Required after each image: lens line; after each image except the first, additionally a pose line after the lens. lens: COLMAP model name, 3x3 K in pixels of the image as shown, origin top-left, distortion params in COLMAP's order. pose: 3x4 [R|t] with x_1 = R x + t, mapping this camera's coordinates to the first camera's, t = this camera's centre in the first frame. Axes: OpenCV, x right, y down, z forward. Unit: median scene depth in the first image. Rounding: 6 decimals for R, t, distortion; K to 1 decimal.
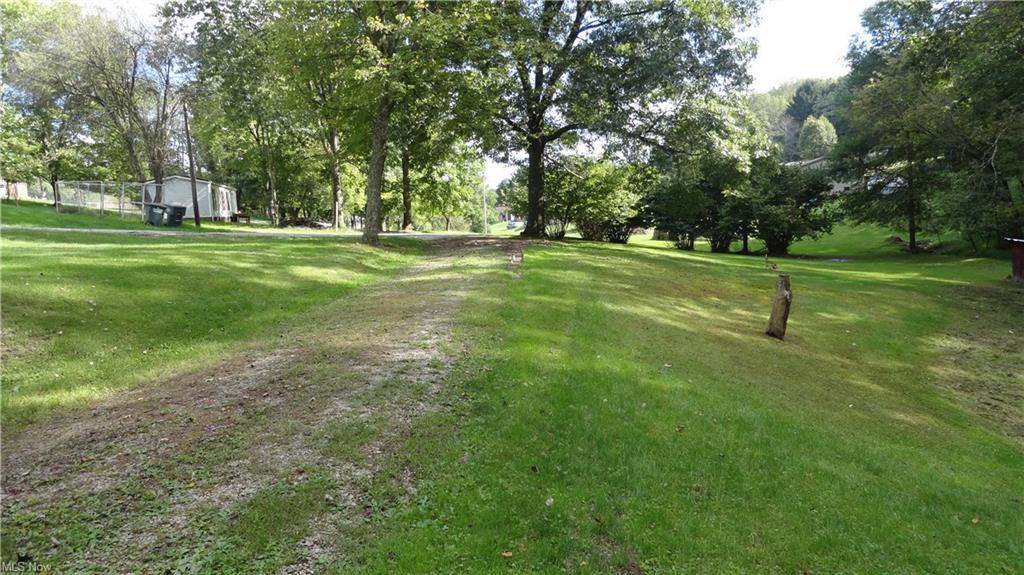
lens RADIAL K [[701.7, 0, 514.3], [0, 701.7, 283.0], [0, 0, 1]] dist [-0.013136, 0.014126]
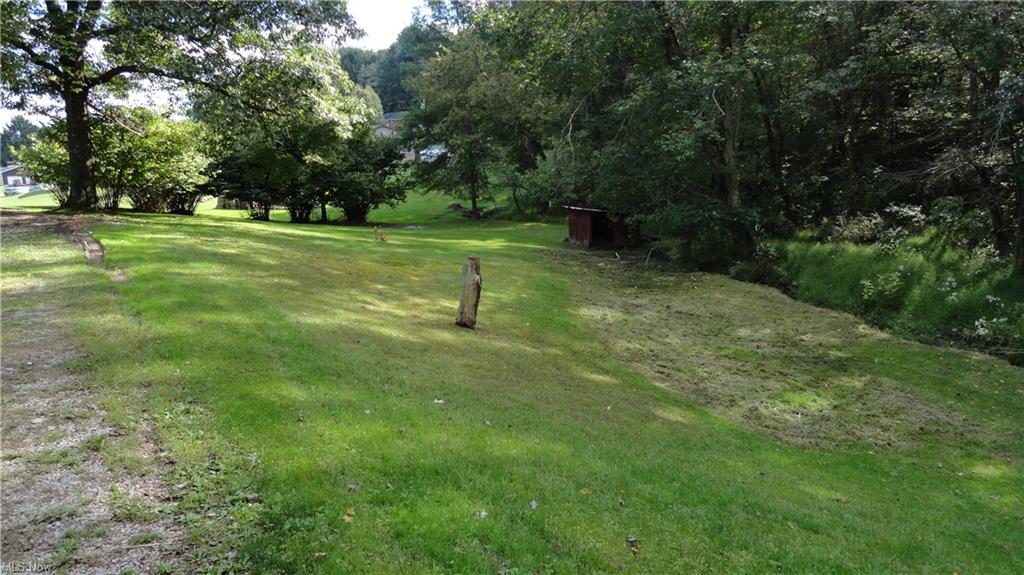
lens RADIAL K [[701.7, 0, 516.5], [0, 701.7, 286.0], [0, 0, 1]] dist [-0.013136, 0.014126]
pose [[0.811540, -0.076459, 0.579272, -0.025757], [0.045642, 0.996667, 0.067608, -0.009579], [-0.582511, -0.028428, 0.812326, 0.072253]]
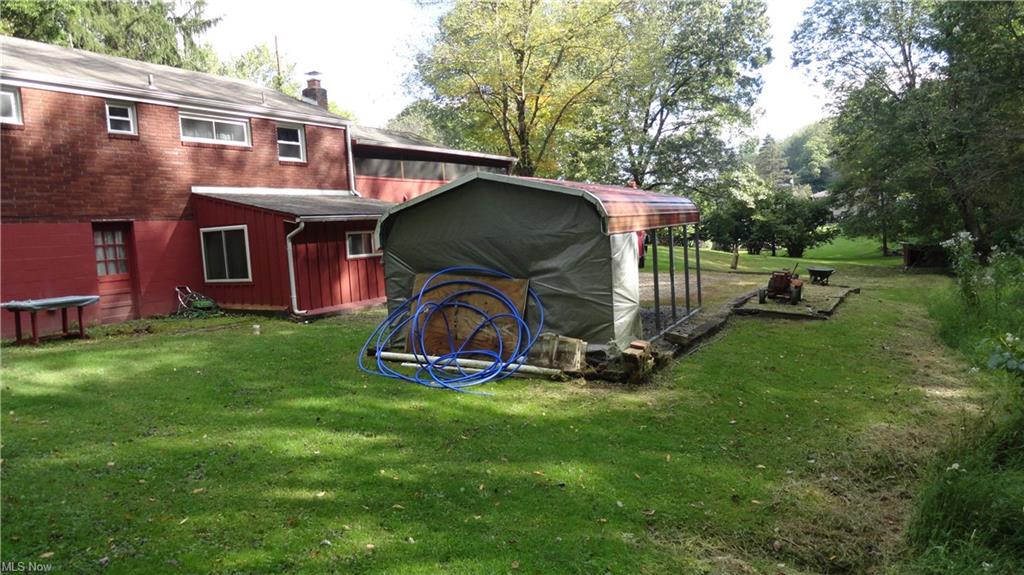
lens RADIAL K [[701.7, 0, 508.8], [0, 701.7, 285.9], [0, 0, 1]] dist [-0.013136, 0.014126]
pose [[0.994329, -0.001057, -0.106346, -0.080718], [-0.001806, 0.999638, -0.026828, 0.069591], [0.106336, 0.026868, 0.993967, -0.628607]]
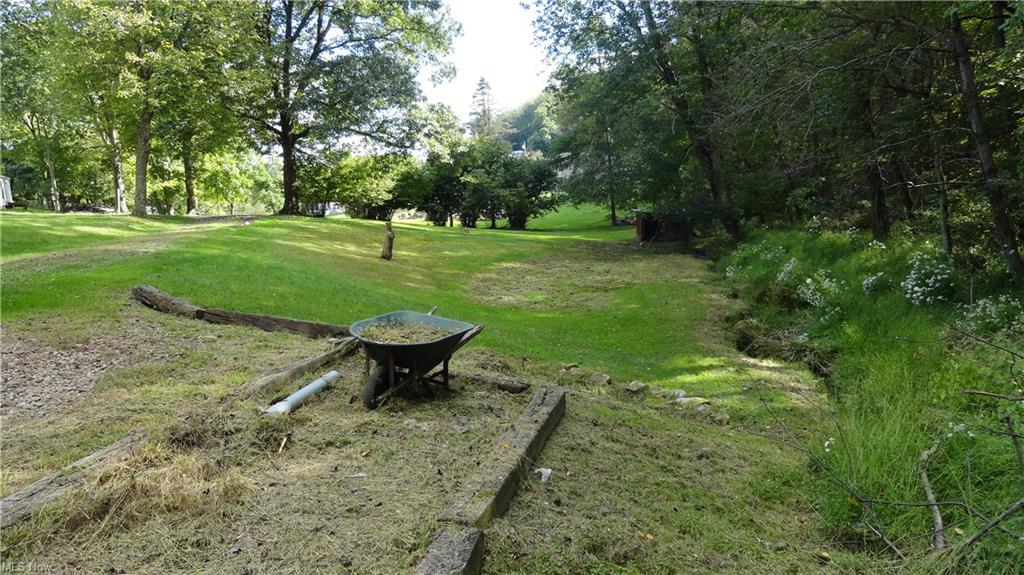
lens RADIAL K [[701.7, 0, 516.5], [0, 701.7, 286.7], [0, 0, 1]] dist [-0.013136, 0.014126]
pose [[0.967592, -0.042538, 0.248911, 0.073979], [0.037403, 0.998979, 0.025324, 0.034118], [-0.249734, -0.015193, 0.968195, -0.231184]]
